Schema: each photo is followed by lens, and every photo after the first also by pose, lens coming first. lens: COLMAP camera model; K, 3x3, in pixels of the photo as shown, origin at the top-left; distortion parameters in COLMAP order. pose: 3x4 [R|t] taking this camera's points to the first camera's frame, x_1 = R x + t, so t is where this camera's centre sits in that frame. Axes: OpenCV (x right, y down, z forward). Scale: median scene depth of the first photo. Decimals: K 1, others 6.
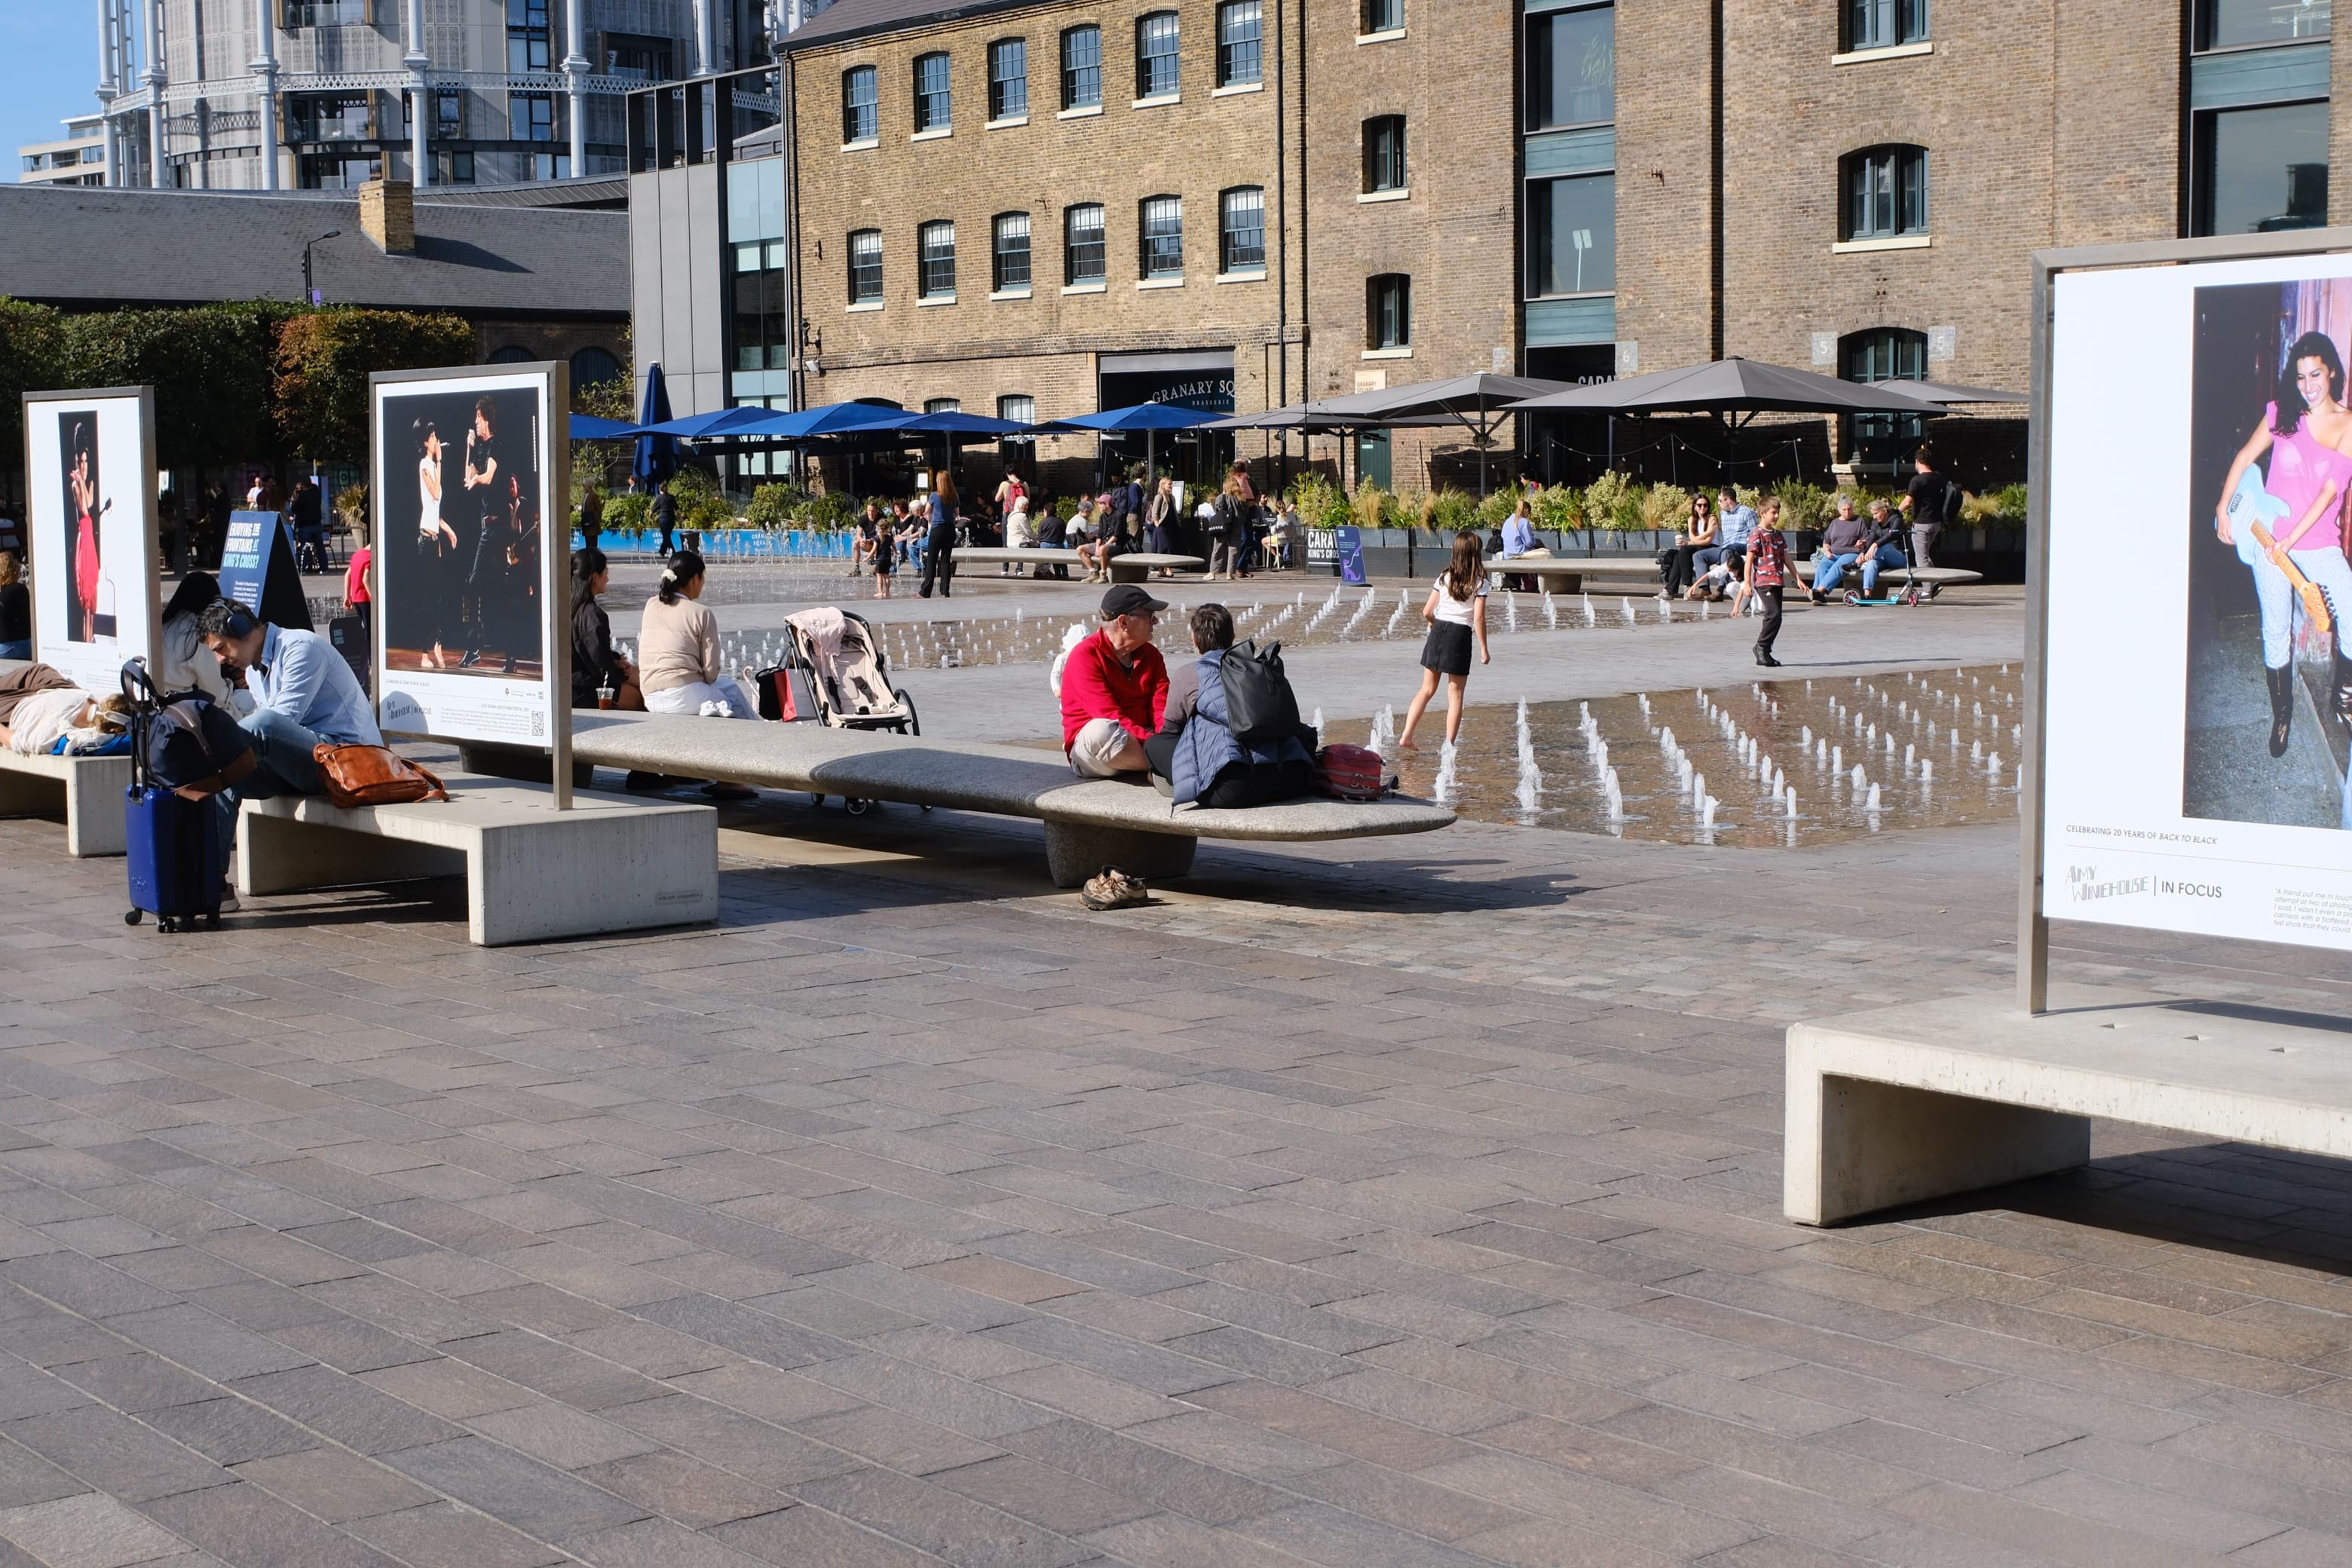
lens RADIAL K [[3189.2, 0, 1176.0], [0, 3189.2, 784.0], [0, 0, 1]] dist [0.004529, 0.029398]
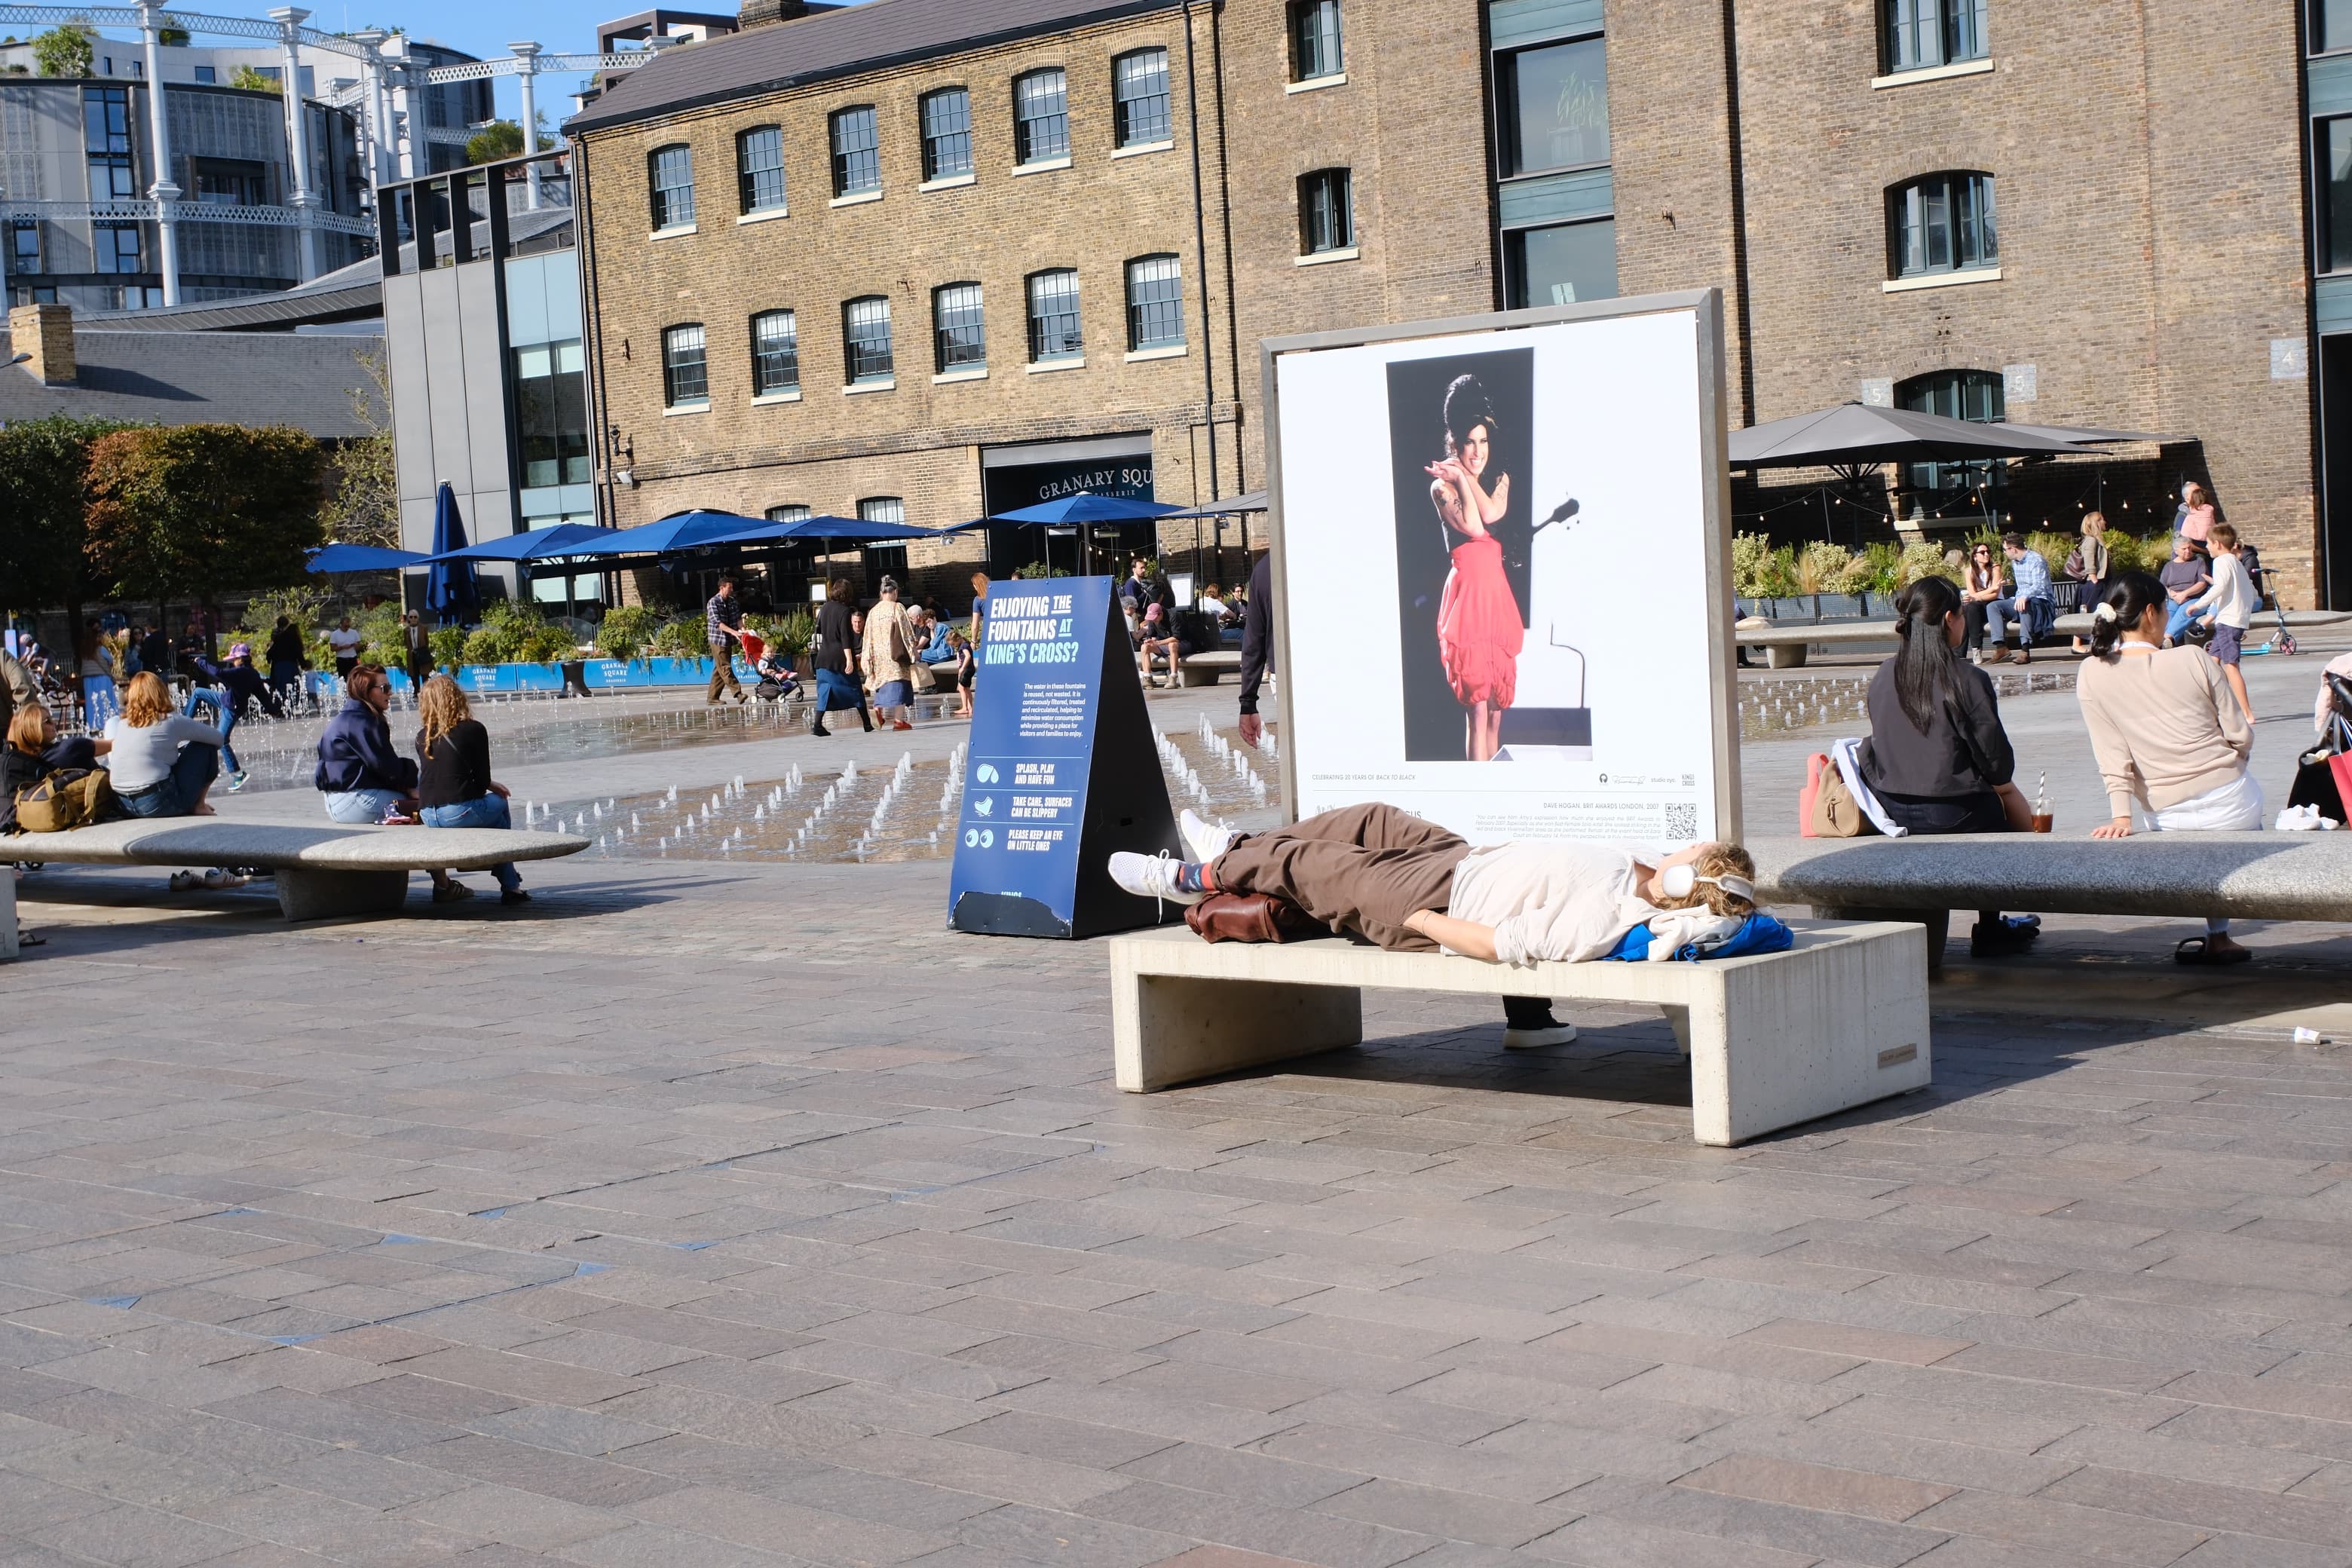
lens RADIAL K [[3189.2, 0, 1176.0], [0, 3189.2, 784.0], [0, 0, 1]] dist [0.004529, 0.029398]
pose [[0.988009, -0.055544, 0.144062, -0.112764], [0.060950, 0.997582, -0.033386, -0.005752], [-0.141859, 0.041766, 0.989005, 0.105148]]
